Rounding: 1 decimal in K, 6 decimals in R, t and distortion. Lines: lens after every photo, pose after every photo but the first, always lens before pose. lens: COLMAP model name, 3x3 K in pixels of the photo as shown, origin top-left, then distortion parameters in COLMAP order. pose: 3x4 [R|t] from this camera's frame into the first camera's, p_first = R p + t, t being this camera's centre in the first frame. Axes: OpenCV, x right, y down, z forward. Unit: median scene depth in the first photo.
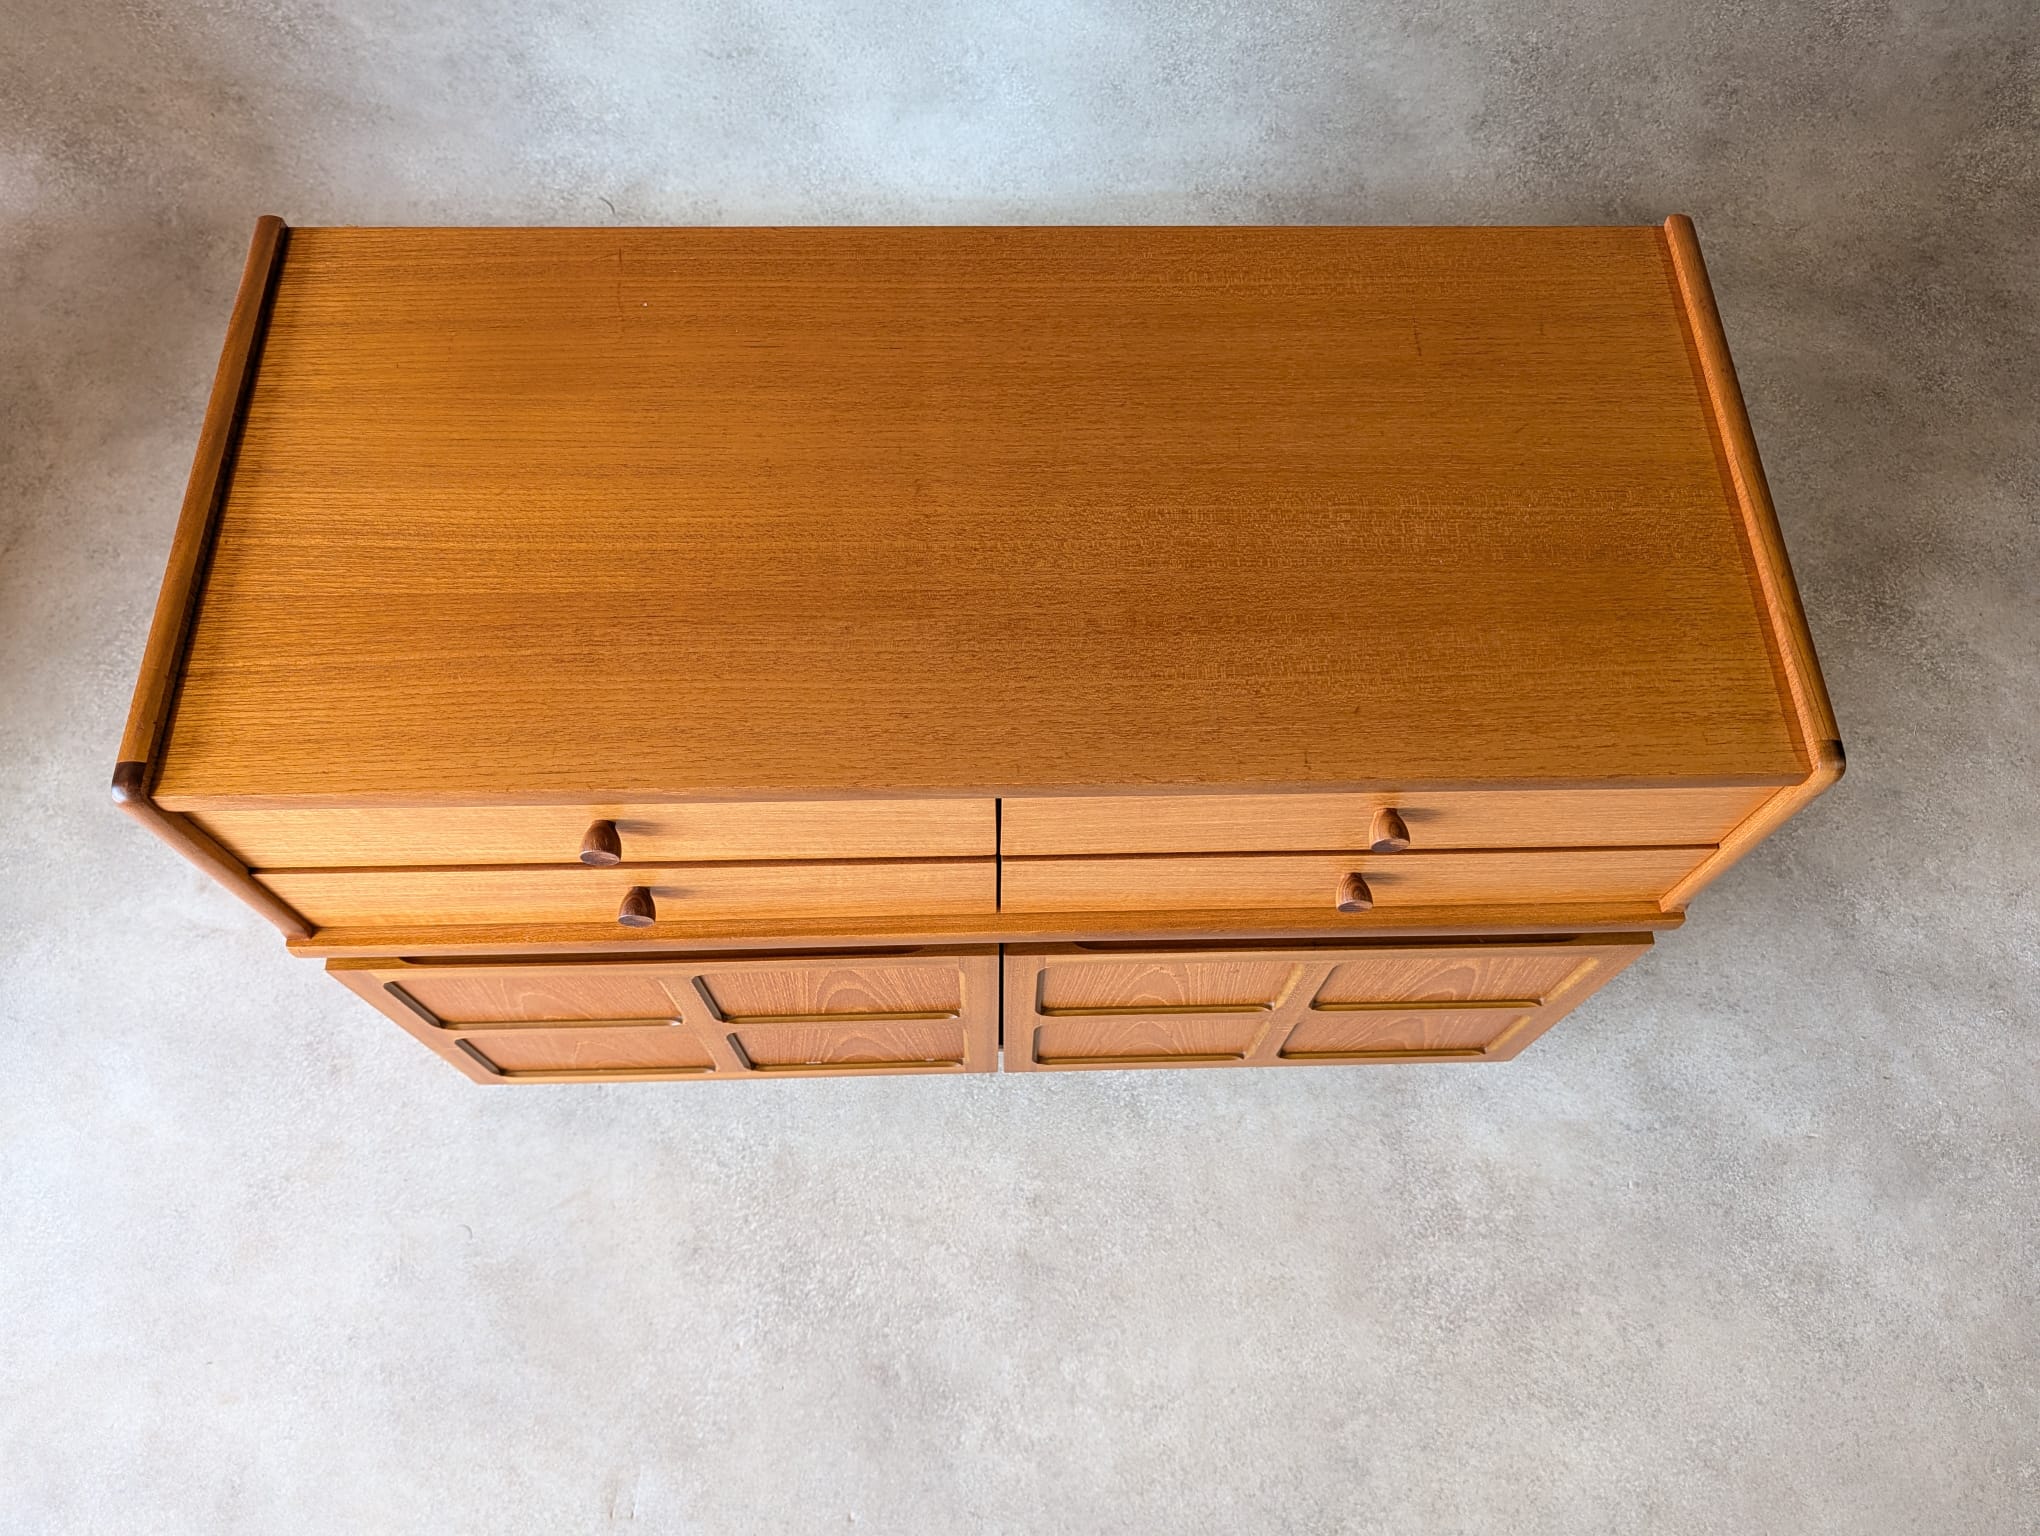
lens RADIAL K [[1475.1, 0, 1043.5], [0, 1475.1, 791.9], [0, 0, 1]] dist [0.002477, -0.004076]
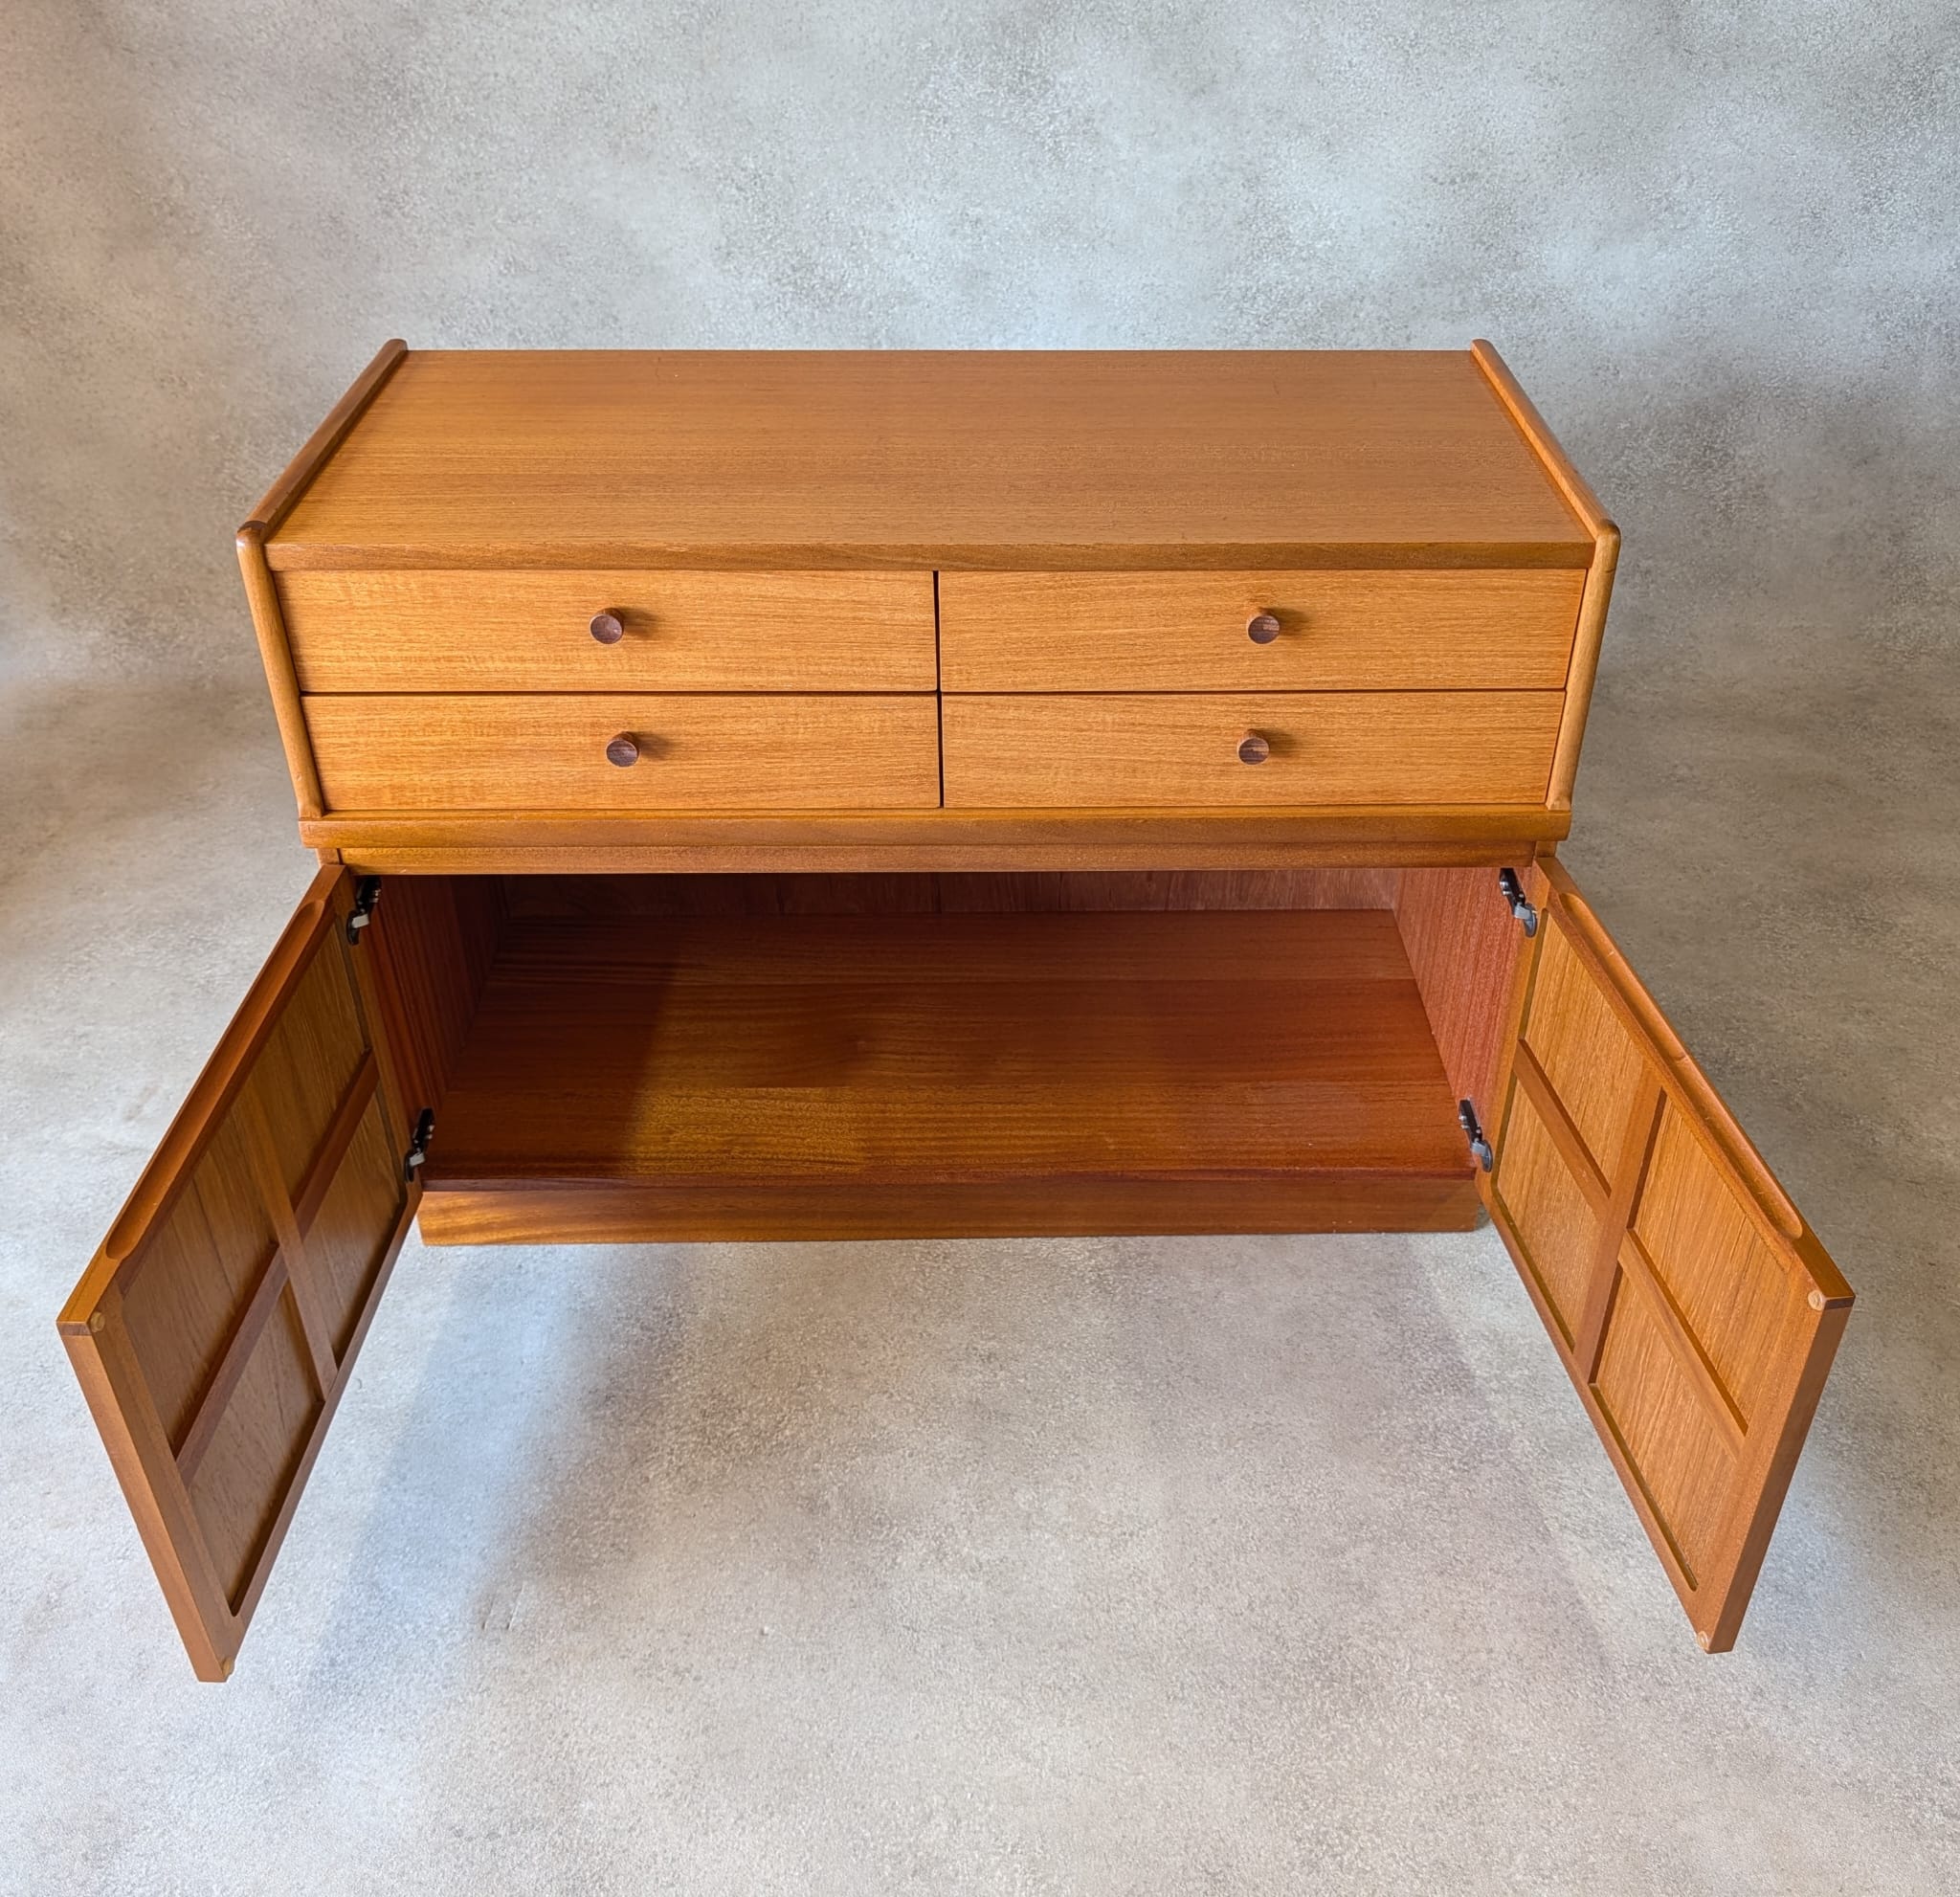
lens RADIAL K [[1897.9, 0, 1035.7], [0, 1897.9, 918.5], [0, 0, 1]] dist [0.000831, 0.000000]
pose [[0.999793, -0.014233, -0.014570, 0.042734], [0.004940, 0.863434, -0.504438, 0.625995], [0.019759, 0.504261, 0.863325, -0.130345]]
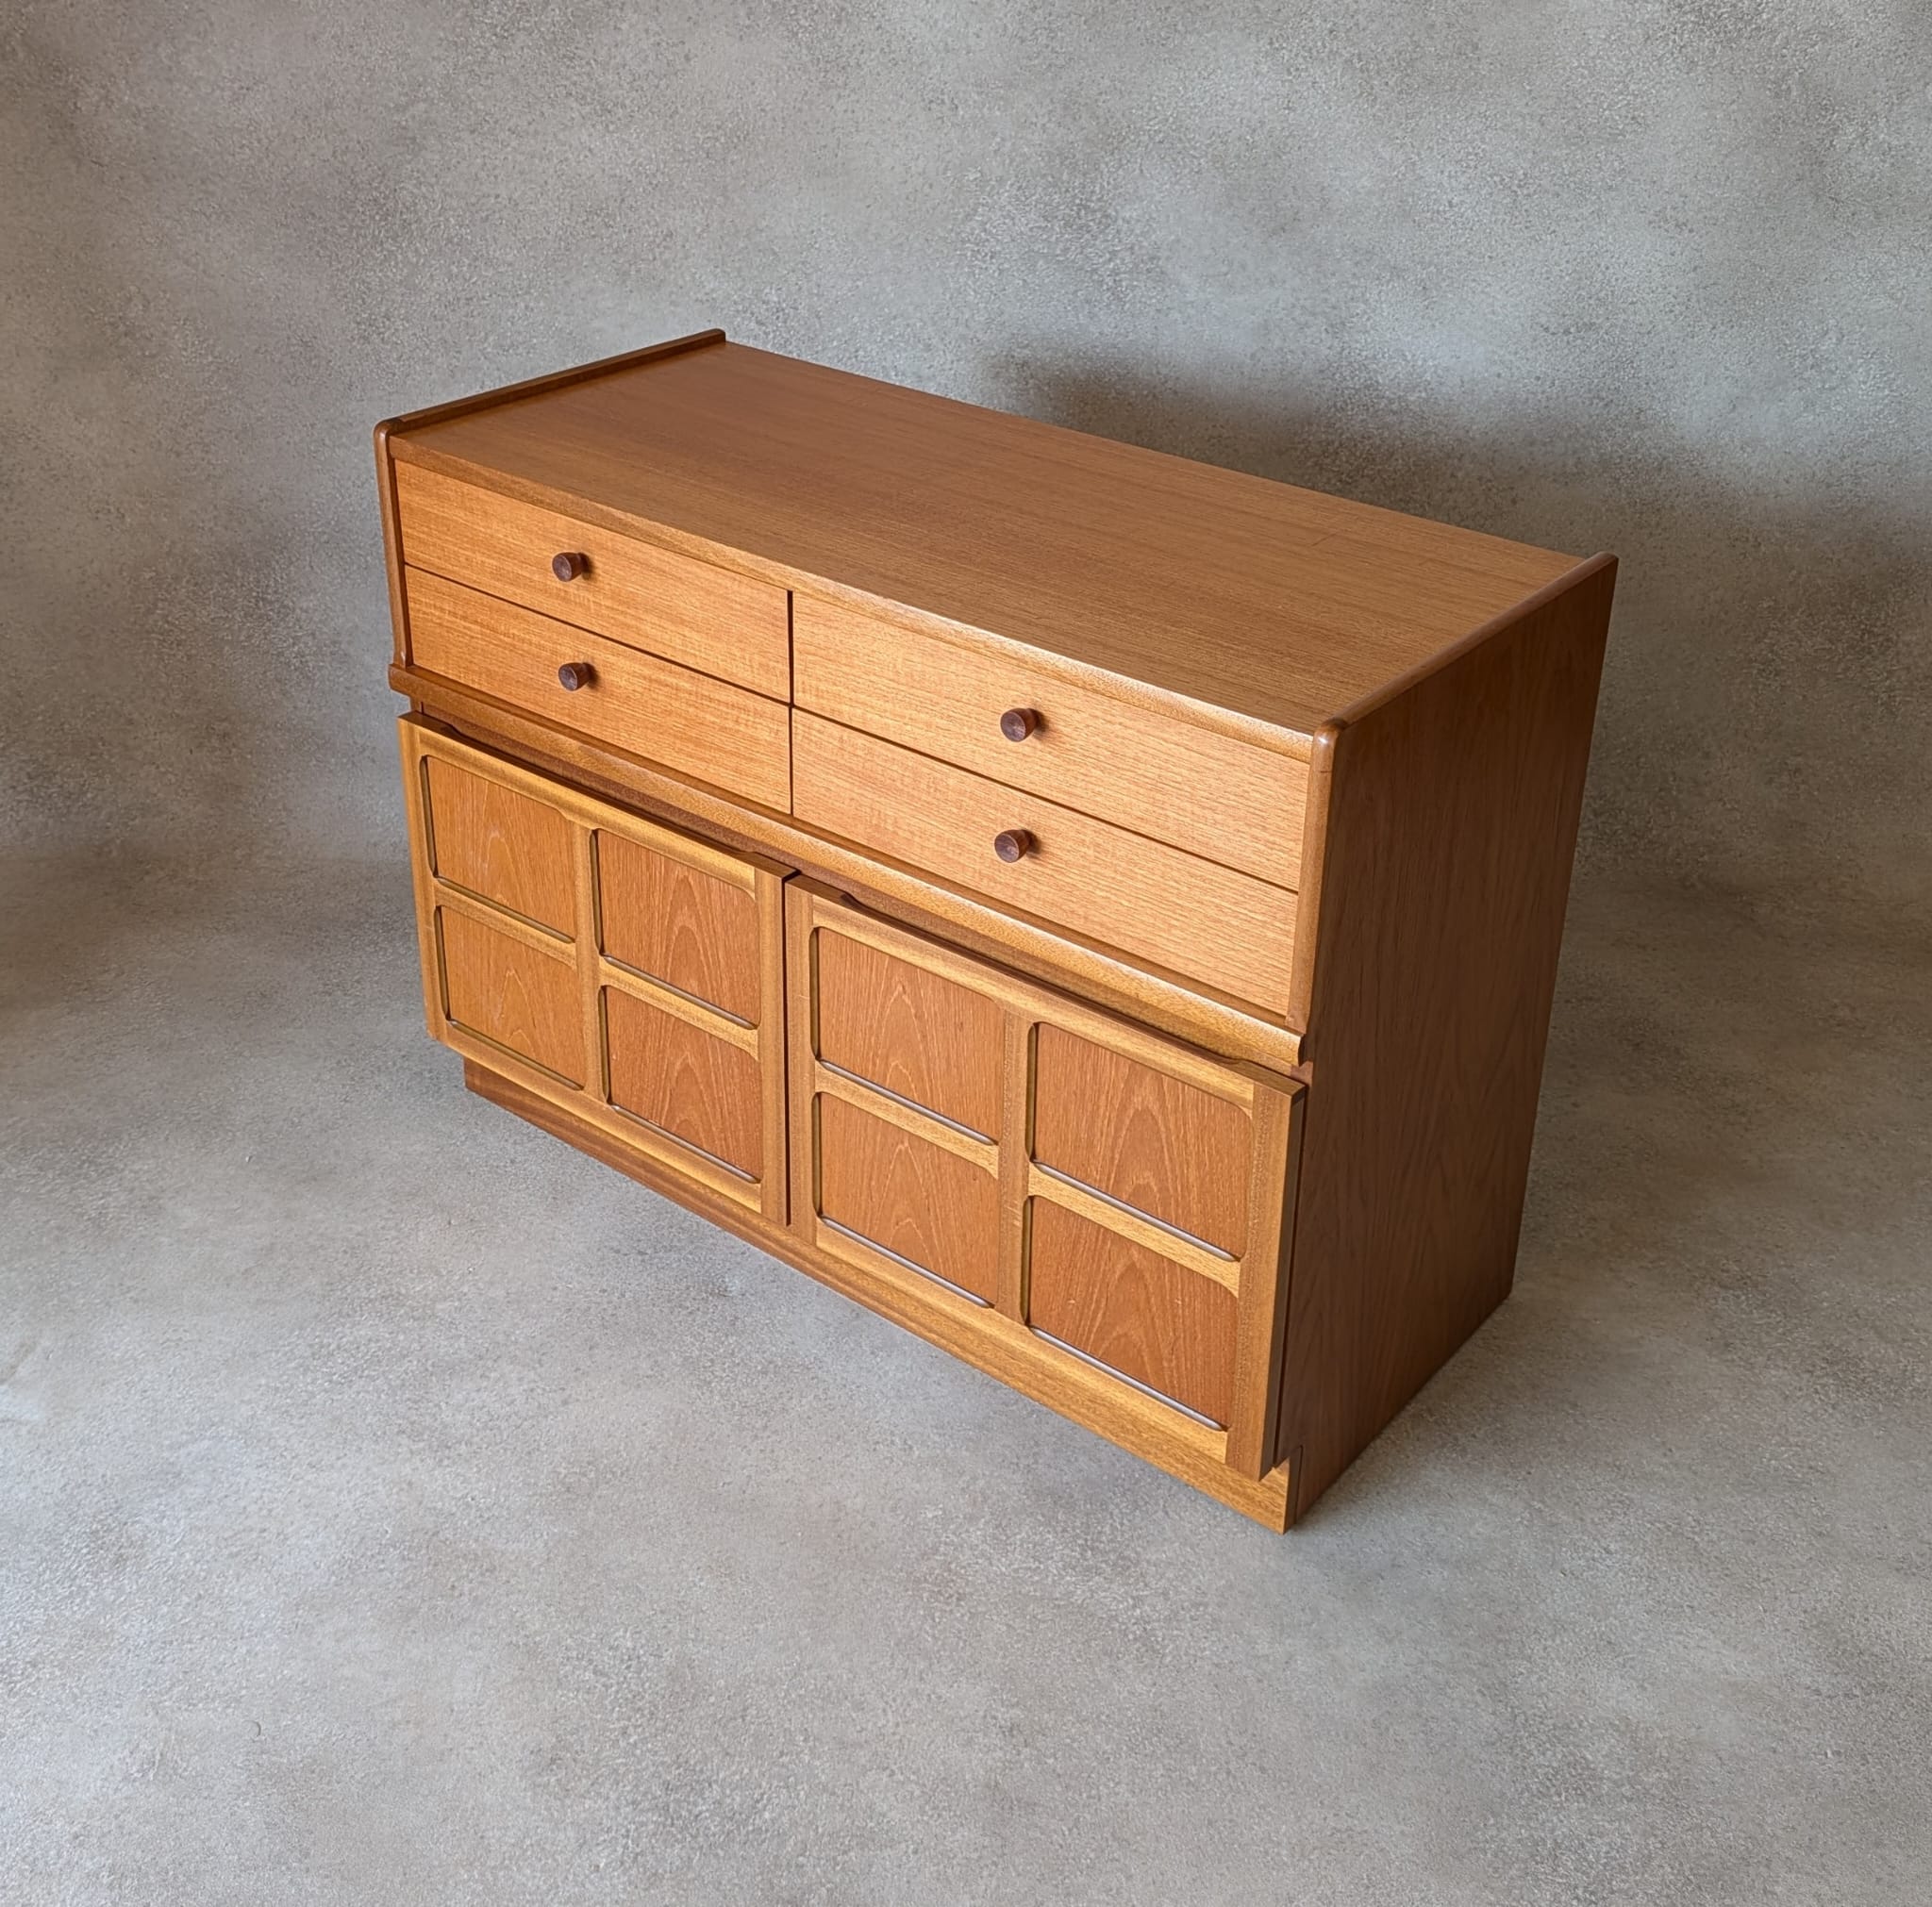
lens RADIAL K [[2307.8, 0, 976.4], [0, 2307.8, 775.1], [0, 0, 1]] dist [0.008072, 0.000000]
pose [[0.998945, 0.014157, -0.043692, 0.020366], [-0.038248, 0.783061, -0.620768, 0.621651], [0.025426, 0.621784, 0.782776, -0.209538]]
